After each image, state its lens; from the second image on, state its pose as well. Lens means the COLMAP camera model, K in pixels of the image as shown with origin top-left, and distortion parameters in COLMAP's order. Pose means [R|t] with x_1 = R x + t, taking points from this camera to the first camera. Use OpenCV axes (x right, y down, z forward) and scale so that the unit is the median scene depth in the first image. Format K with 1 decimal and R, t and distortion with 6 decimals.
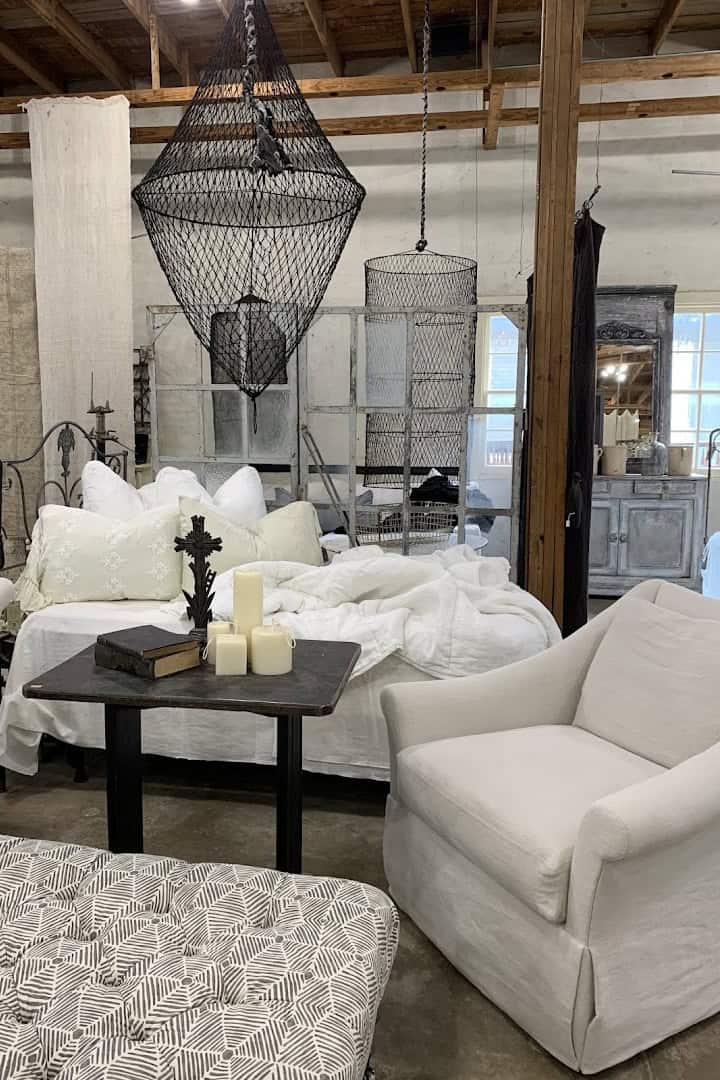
lens RADIAL K [[794.1, 0, 360.3], [0, 794.1, 537.0], [0, 0, 1]] dist [-0.003853, -0.000821]
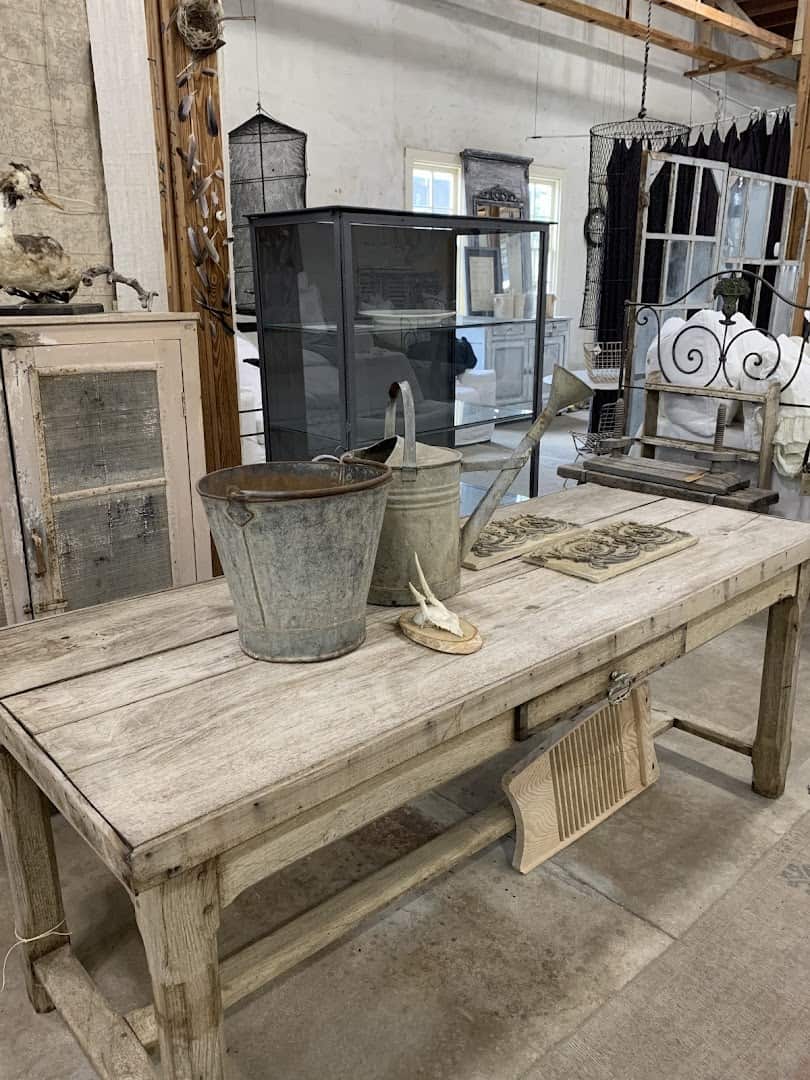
lens RADIAL K [[832.1, 0, 404.9], [0, 832.1, 541.5], [0, 0, 1]] dist [0.005534, -0.015967]
pose [[0.614473, -0.239766, 0.751622, -0.850579], [0.121595, 0.970099, 0.210053, -0.038255], [-0.779511, -0.037678, 0.625254, 0.335417]]
